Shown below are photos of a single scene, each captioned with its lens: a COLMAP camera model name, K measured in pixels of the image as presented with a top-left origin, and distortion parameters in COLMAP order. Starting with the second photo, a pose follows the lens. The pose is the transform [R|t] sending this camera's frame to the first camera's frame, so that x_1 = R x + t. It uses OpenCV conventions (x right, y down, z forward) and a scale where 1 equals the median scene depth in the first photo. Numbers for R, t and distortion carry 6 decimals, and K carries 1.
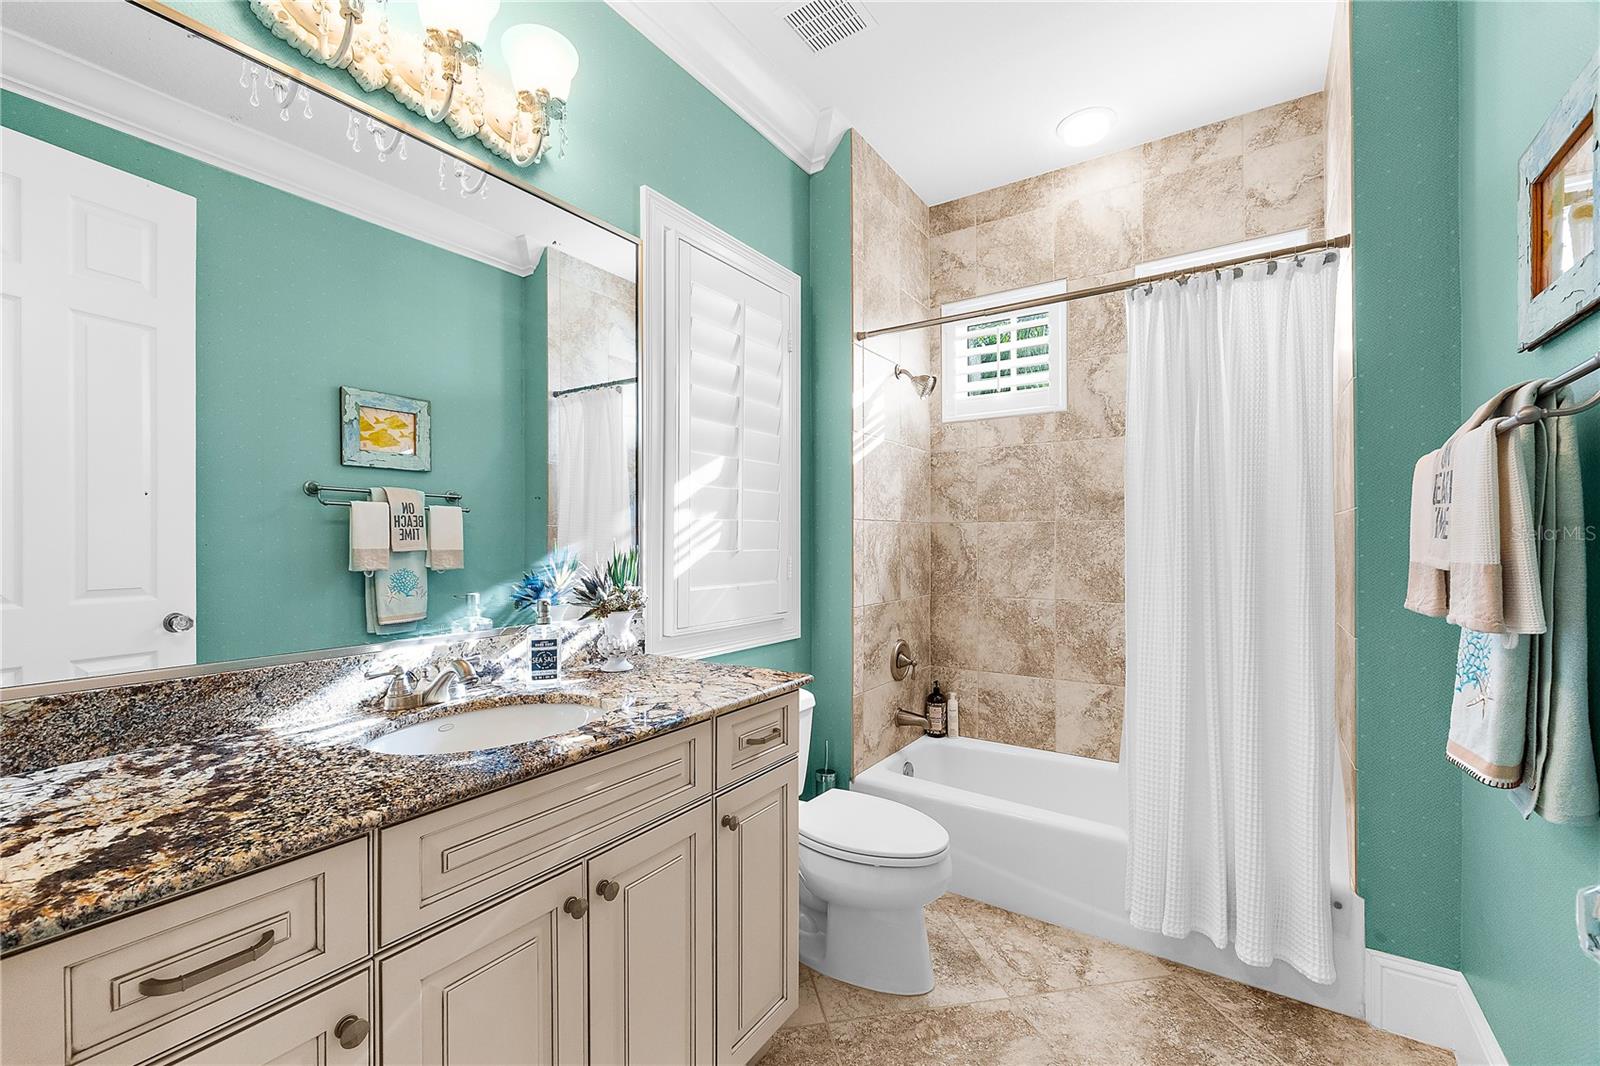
lens RADIAL K [[672.5, 0, 796.2], [0, 672.5, 539.8], [0, 0, 1]] dist [-0.007239, 0.001318]
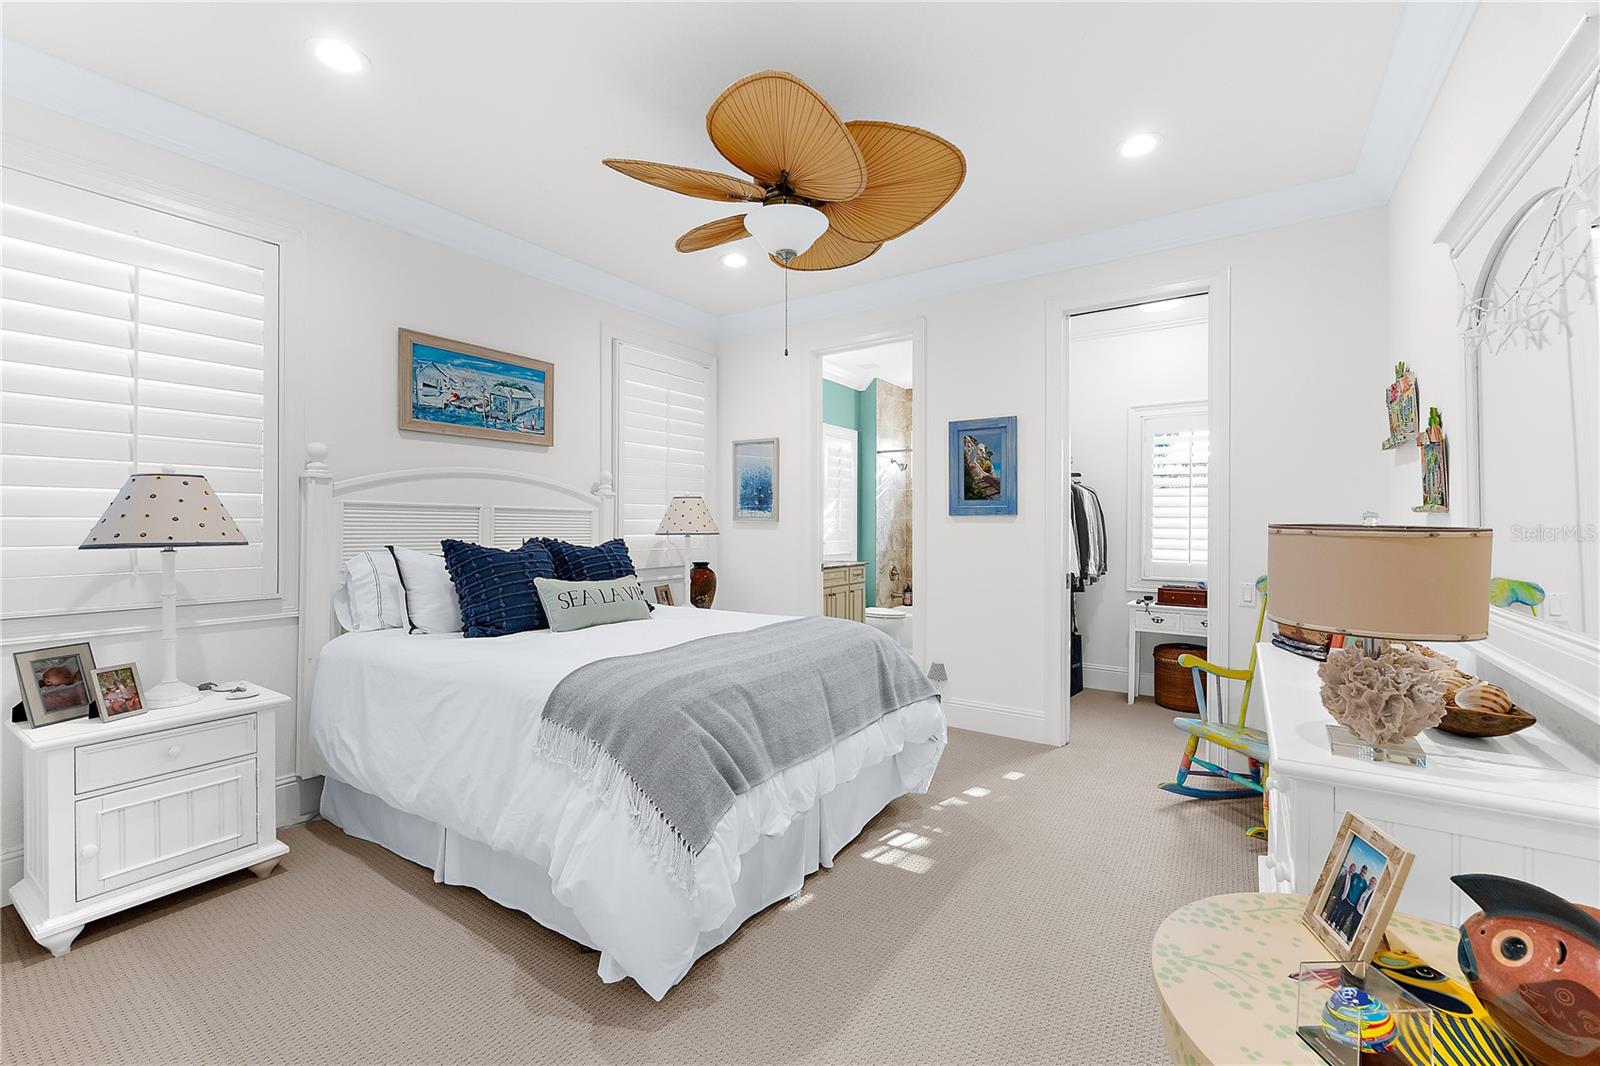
lens RADIAL K [[672.5, 0, 801.7], [0, 672.5, 526.6], [0, 0, 1]] dist [-0.007239, 0.001318]
pose [[0.999969, 0.003774, 0.006978, -0.228160], [-0.003820, 0.999972, 0.006512, -0.015388], [-0.006953, -0.006539, 0.999954, -1.674063]]
